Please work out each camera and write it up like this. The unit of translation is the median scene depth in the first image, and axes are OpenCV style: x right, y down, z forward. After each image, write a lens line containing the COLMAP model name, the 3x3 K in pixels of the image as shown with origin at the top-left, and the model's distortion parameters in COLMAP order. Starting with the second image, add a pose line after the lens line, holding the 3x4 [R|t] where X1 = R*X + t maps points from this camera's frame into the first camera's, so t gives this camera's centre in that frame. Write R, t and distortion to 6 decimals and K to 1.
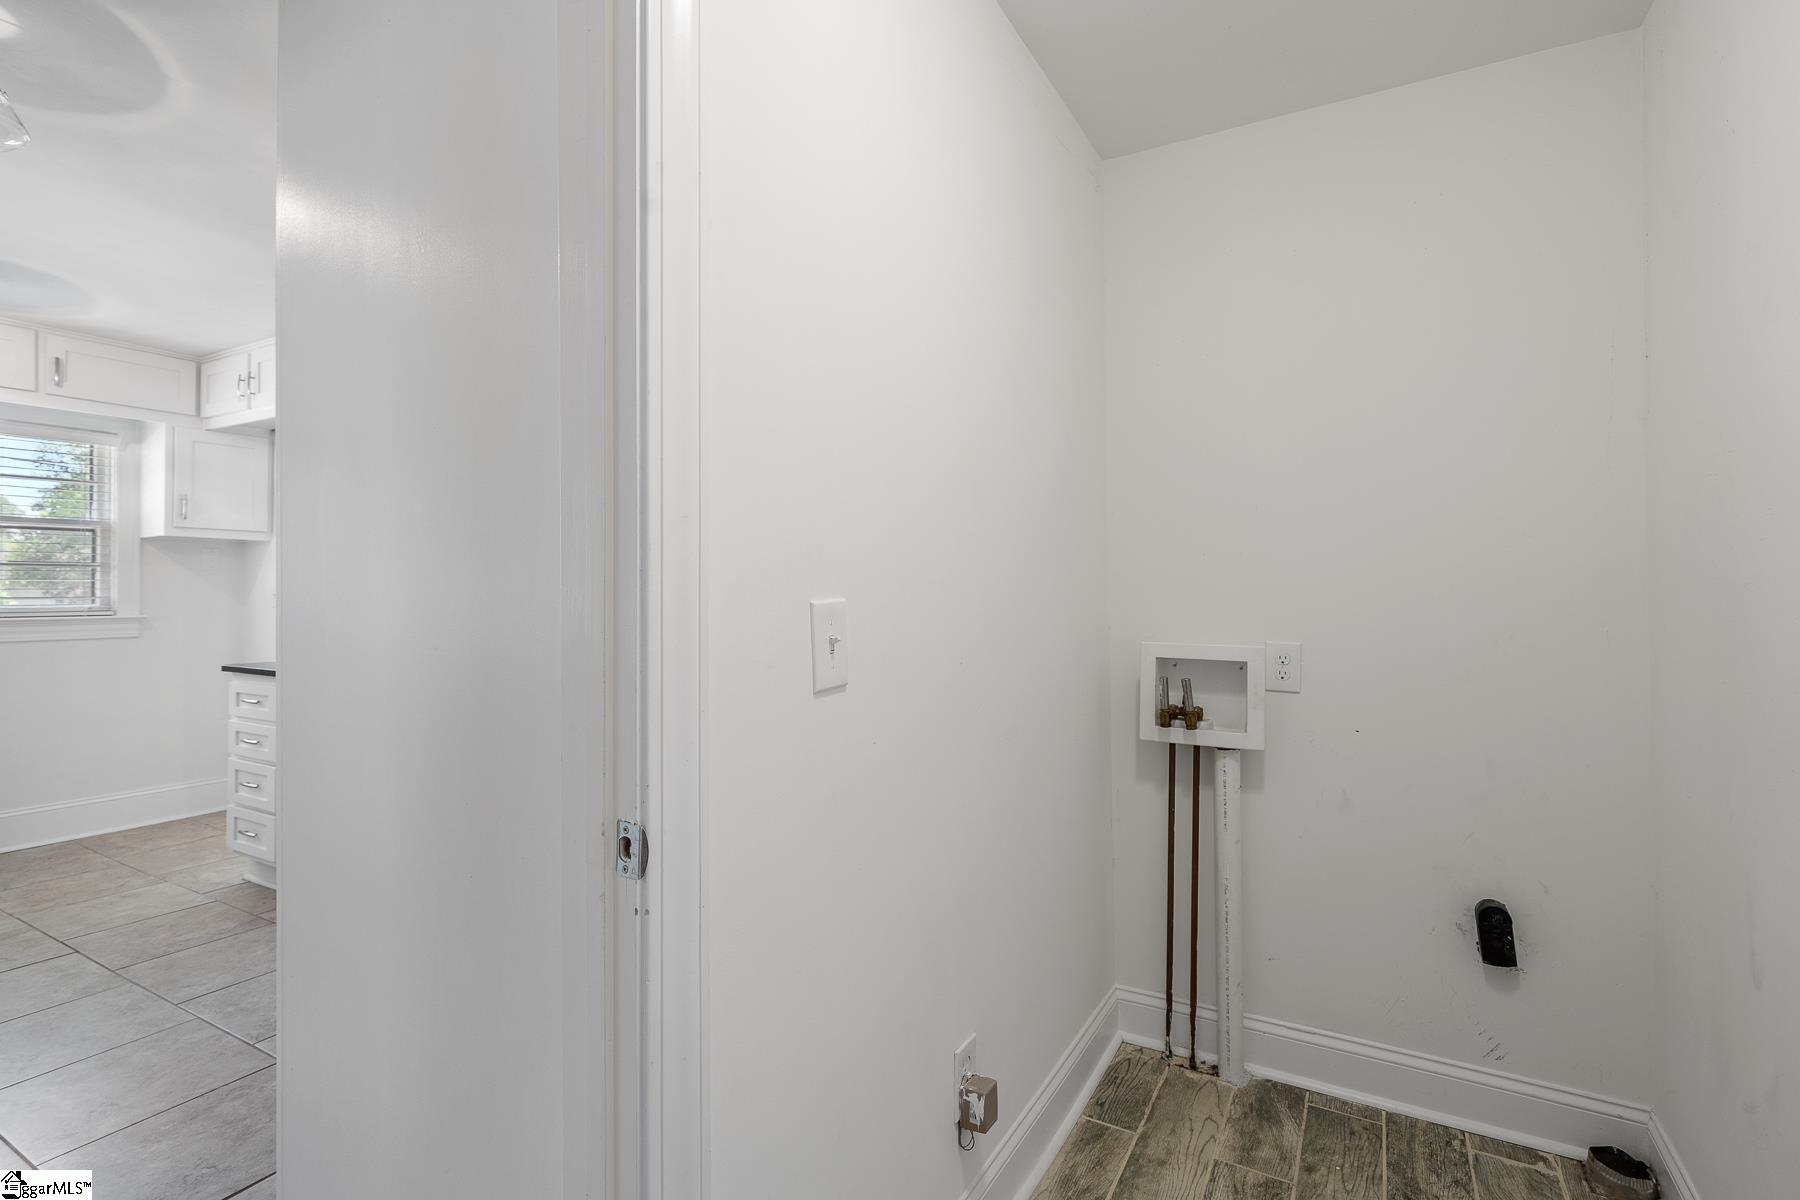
lens RADIAL K [[834.3, 0, 897.7], [0, 834.3, 591.3], [0, 0, 1]] dist [0.001548, -0.000205]
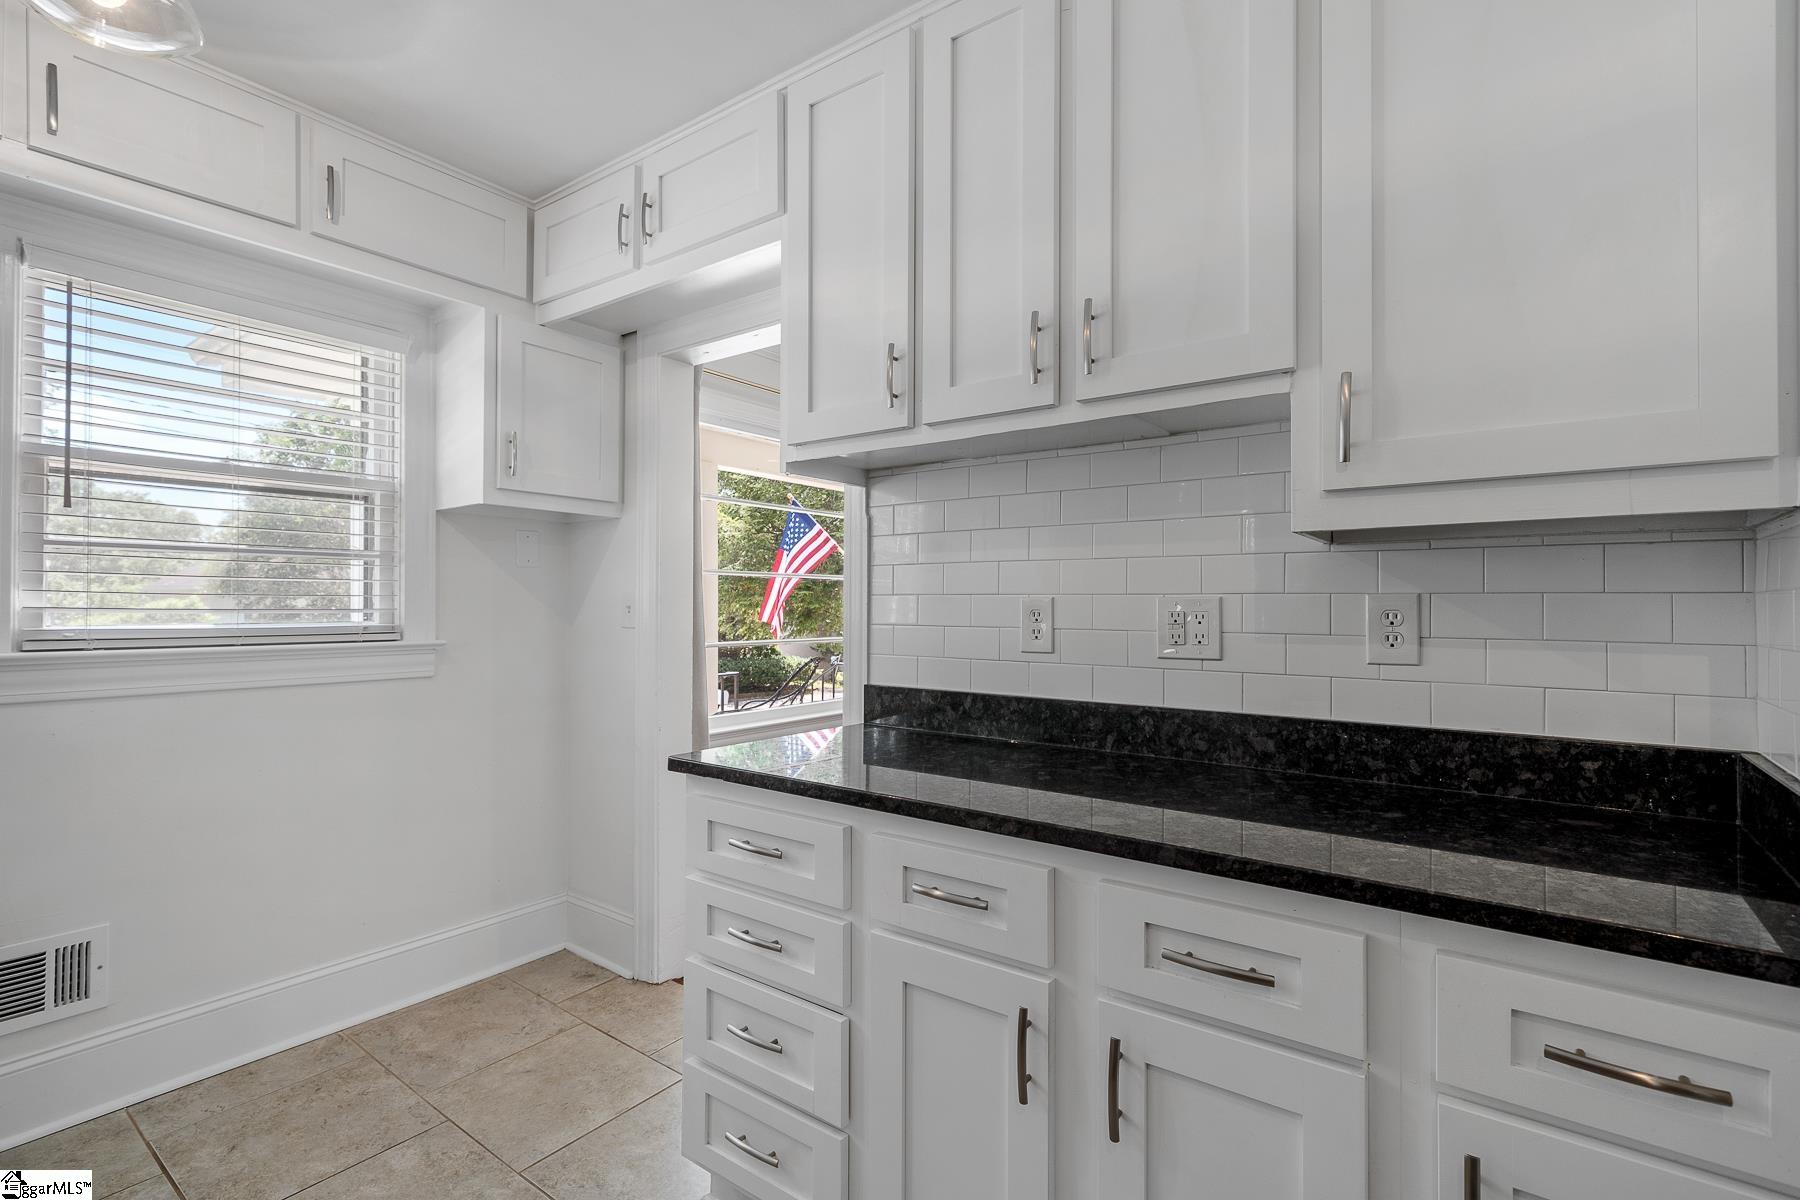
lens RADIAL K [[840.3, 0, 894.3], [0, 840.3, 611.4], [0, 0, 1]] dist [-0.000150, 0.000388]
pose [[0.992224, 0.007029, -0.124270, -0.522042], [-0.006324, 0.999962, 0.006065, 0.002568], [0.124308, -0.005231, 0.992230, 0.458043]]
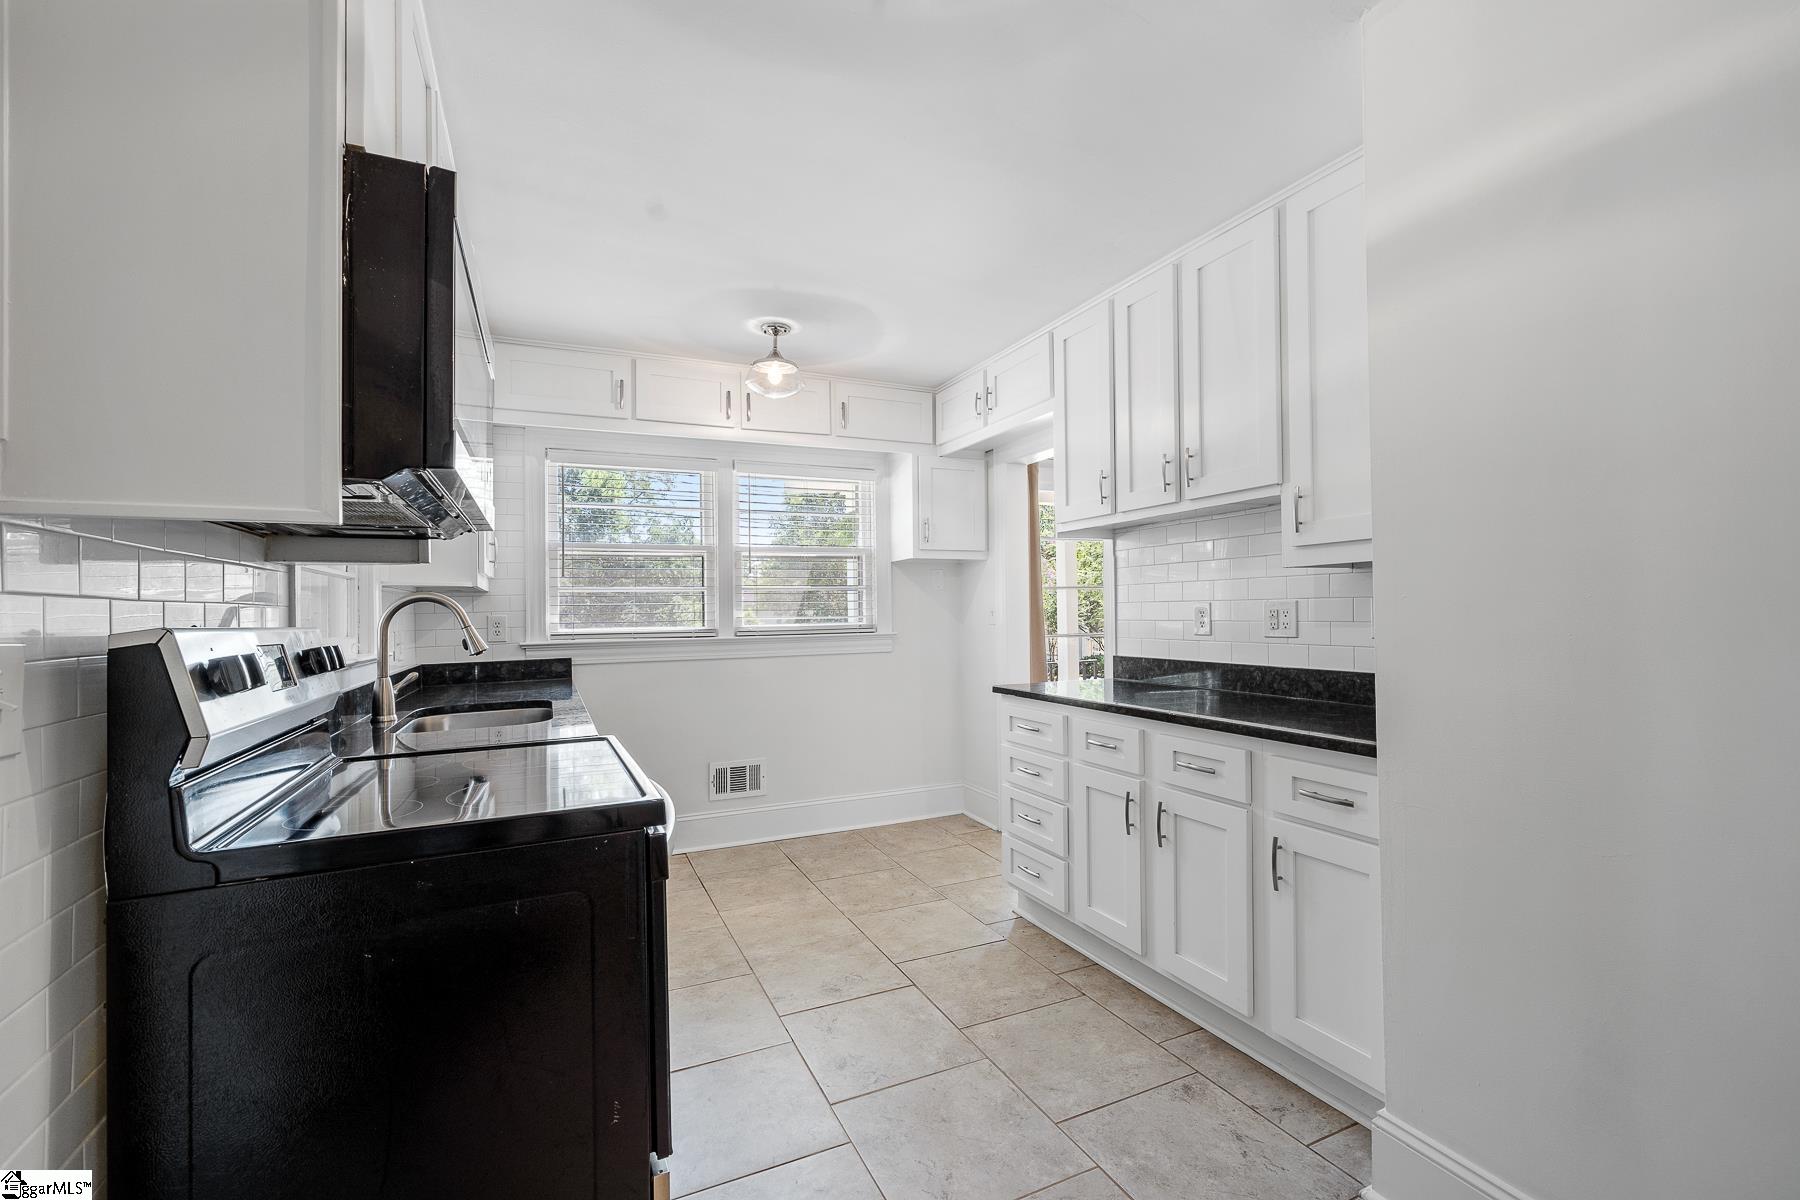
lens RADIAL K [[759.4, 0, 894.5], [0, 759.4, 616.9], [0, 0, 1]] dist [-0.000462, -0.000041]
pose [[0.812748, -0.007629, -0.582565, -0.327592], [0.015277, 0.999850, 0.008220, 0.000408], [0.582415, -0.015581, 0.812742, 0.189996]]
